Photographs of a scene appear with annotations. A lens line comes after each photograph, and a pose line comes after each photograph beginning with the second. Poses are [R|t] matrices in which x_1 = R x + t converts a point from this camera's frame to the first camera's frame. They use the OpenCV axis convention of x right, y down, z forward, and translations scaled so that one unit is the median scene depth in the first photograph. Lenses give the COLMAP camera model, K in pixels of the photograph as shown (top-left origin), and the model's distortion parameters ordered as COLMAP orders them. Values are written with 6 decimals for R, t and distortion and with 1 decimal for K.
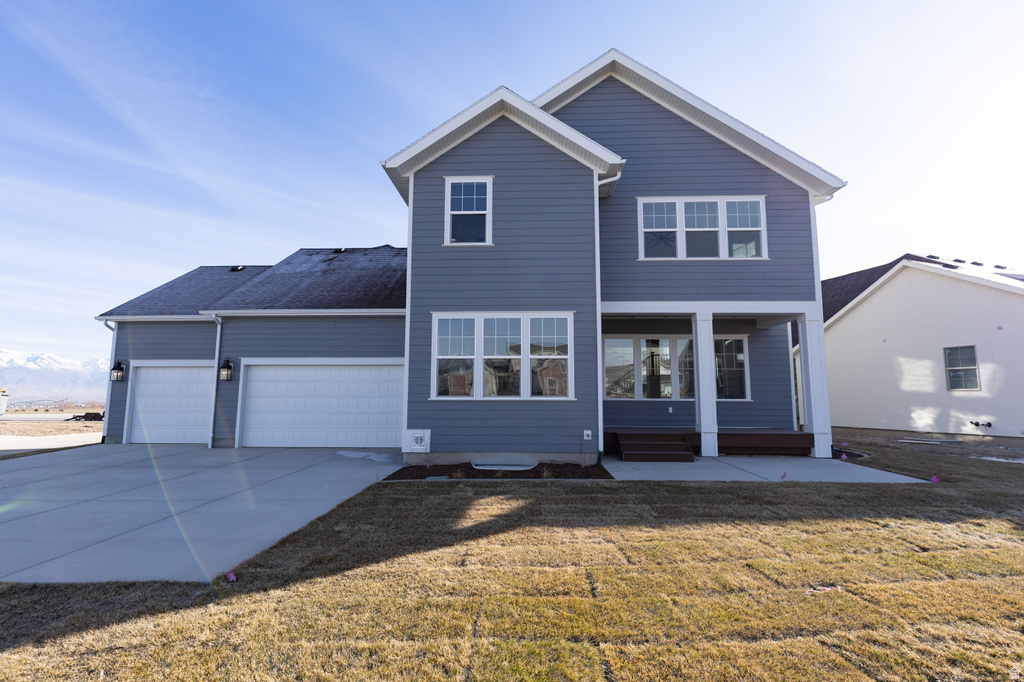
lens RADIAL K [[472.0, 0, 510.1], [0, 472.0, 334.5], [0, 0, 1]] dist [0.023370, 0.000175]
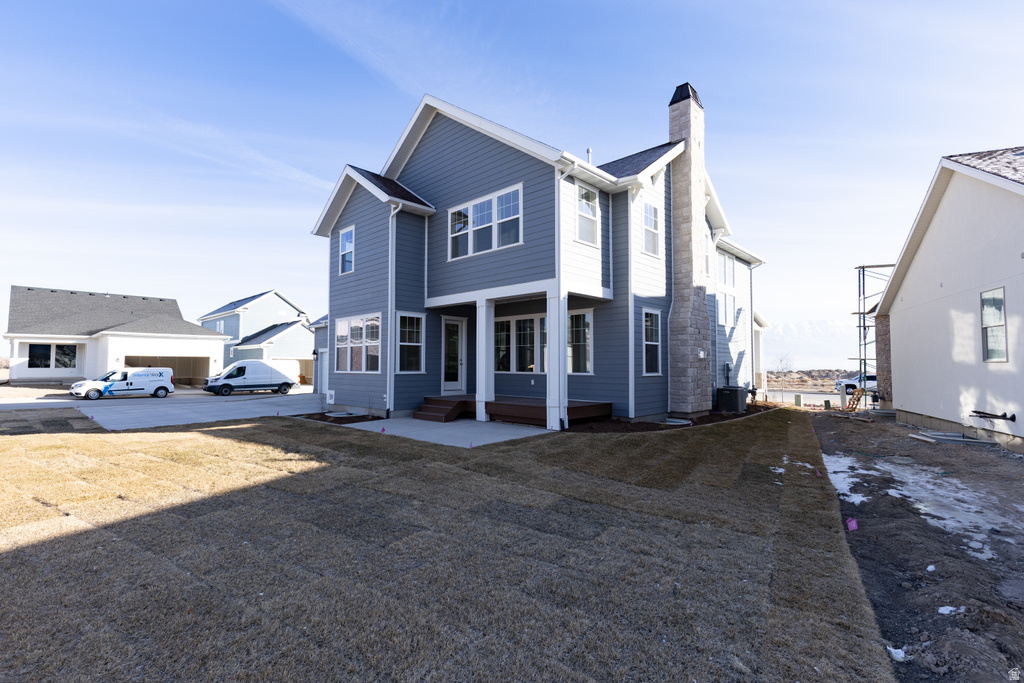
lens RADIAL K [[472.0, 0, 510.4], [0, 472.0, 348.9], [0, 0, 1]] dist [0.023370, 0.000175]
pose [[0.746835, -0.031404, -0.664268, 1.203864], [0.077075, 0.996240, 0.039557, 0.033625], [0.660528, -0.080741, 0.746447, 0.165633]]
